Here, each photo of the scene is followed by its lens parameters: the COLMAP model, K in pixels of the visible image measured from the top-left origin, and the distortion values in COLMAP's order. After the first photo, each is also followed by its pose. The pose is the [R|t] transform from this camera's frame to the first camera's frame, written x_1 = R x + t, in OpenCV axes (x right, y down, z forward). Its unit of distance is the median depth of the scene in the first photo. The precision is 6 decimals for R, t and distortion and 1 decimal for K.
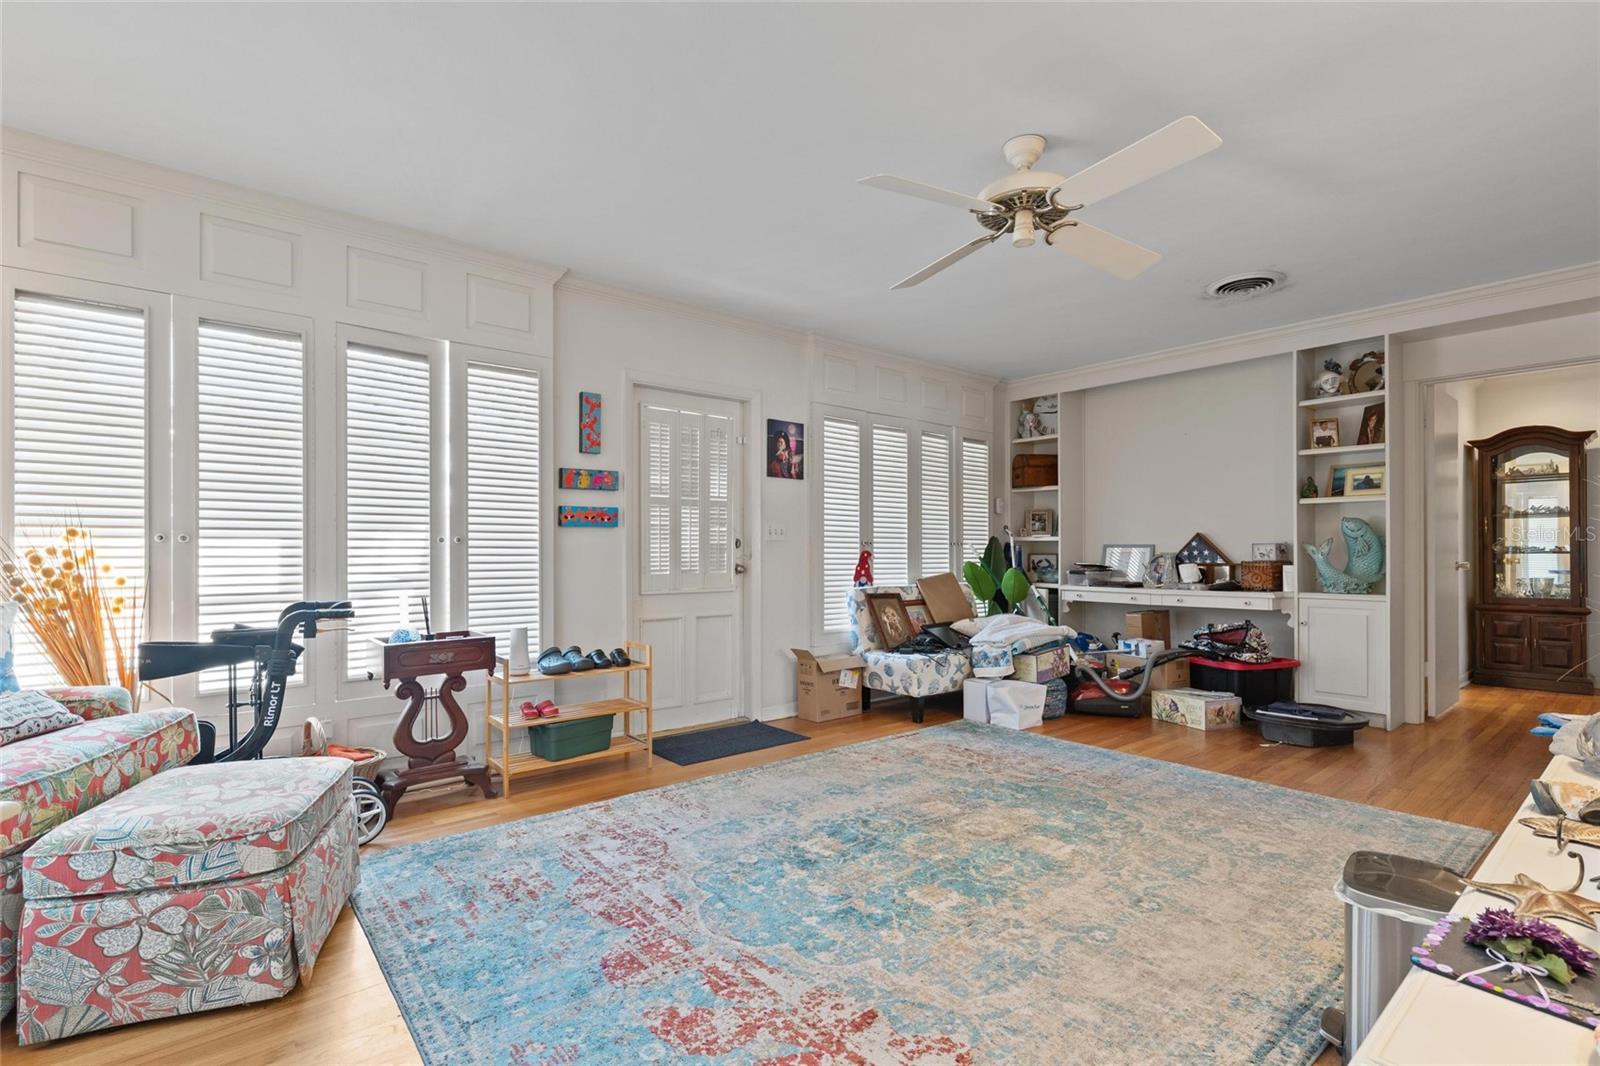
lens RADIAL K [[745.2, 0, 801.0], [0, 745.2, 545.6], [0, 0, 1]] dist [-0.002213, 0.000123]
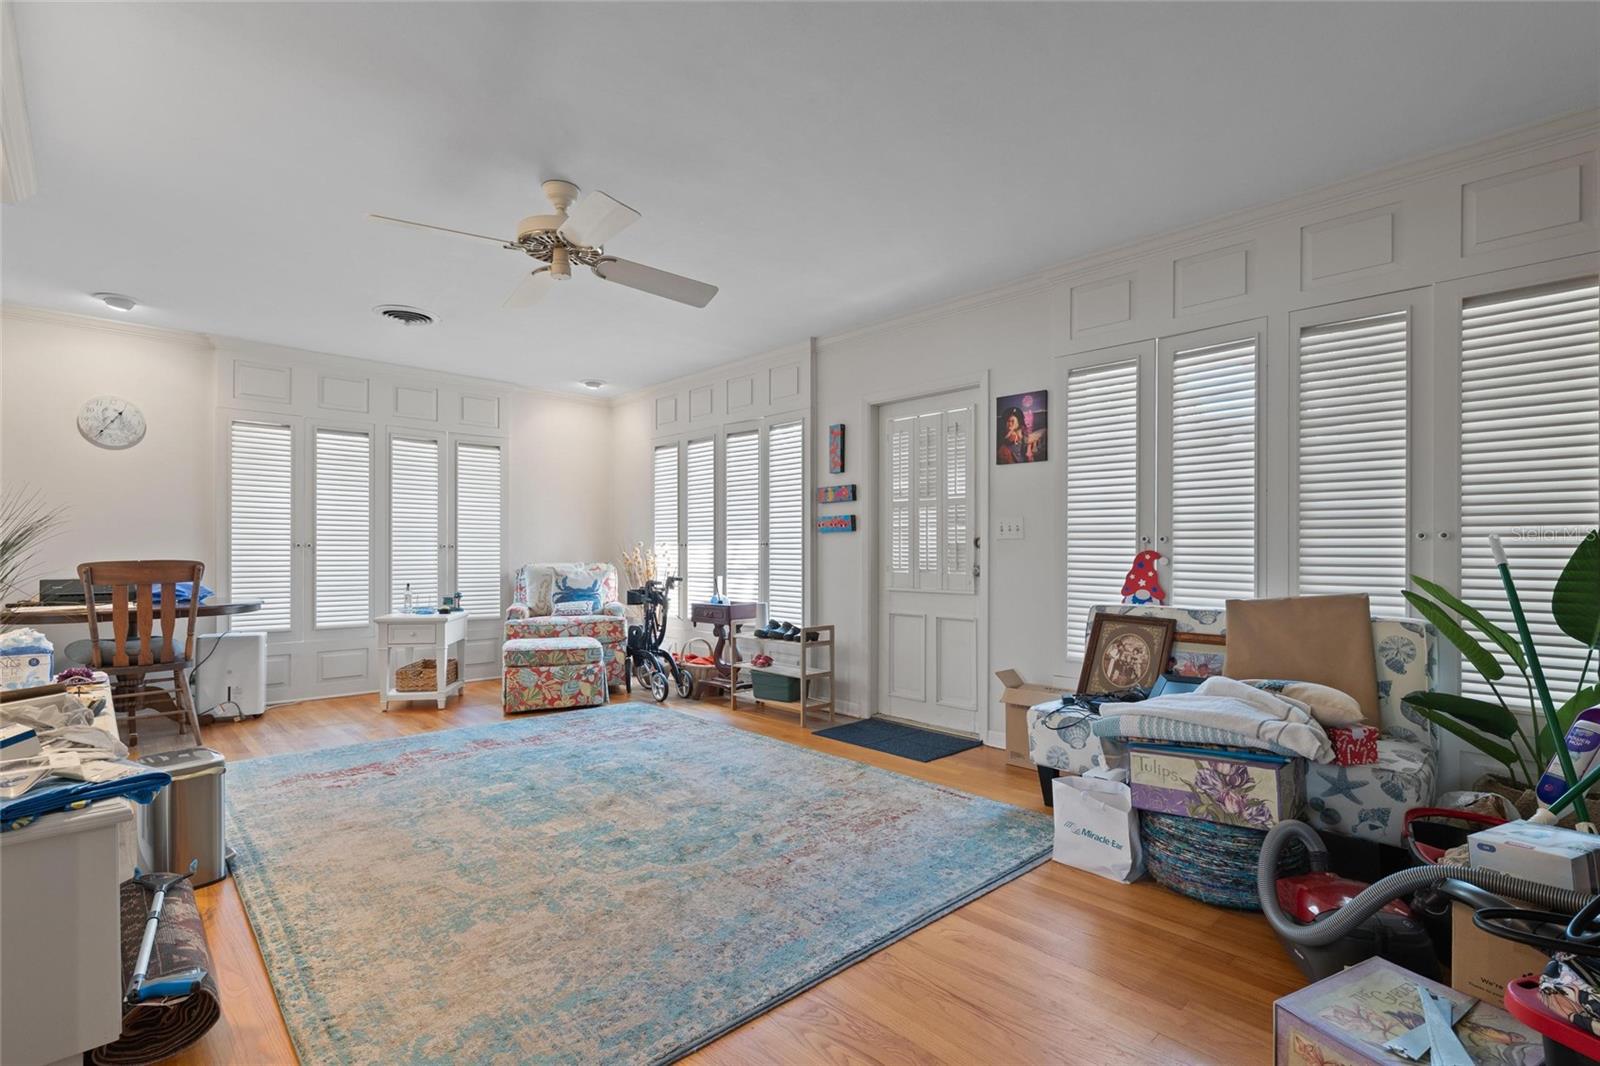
lens RADIAL K [[745.2, 0, 801.3], [0, 745.2, 549.1], [0, 0, 1]] dist [-0.002213, 0.000123]
pose [[0.068969, -0.001326, -0.997618, 0.968294], [0.008321, 0.999965, -0.000754, 0.004500], [0.997584, -0.008249, 0.068978, 0.862178]]
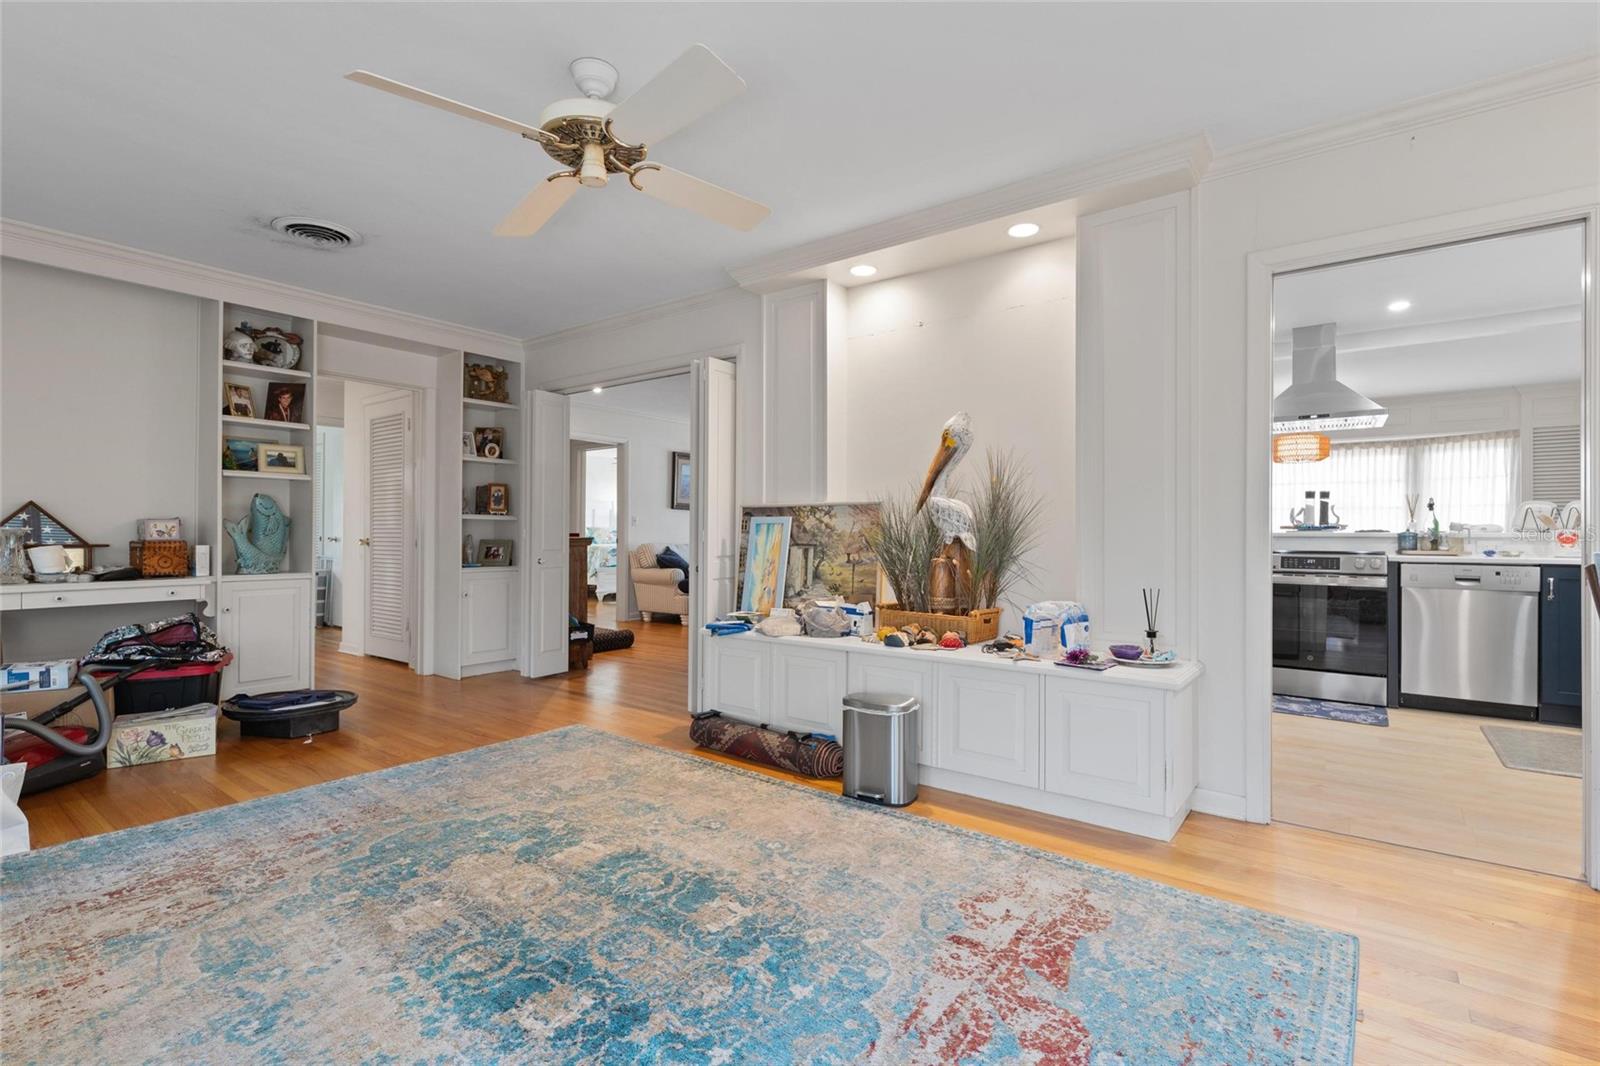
lens RADIAL K [[745.2, 0, 795.5], [0, 745.2, 530.1], [0, 0, 1]] dist [-0.002213, 0.000123]
pose [[-0.216783, 0.004591, 0.976209, -0.414531], [-0.013280, 0.999883, -0.007651, 0.008082], [-0.976129, -0.014623, -0.216697, 0.641453]]
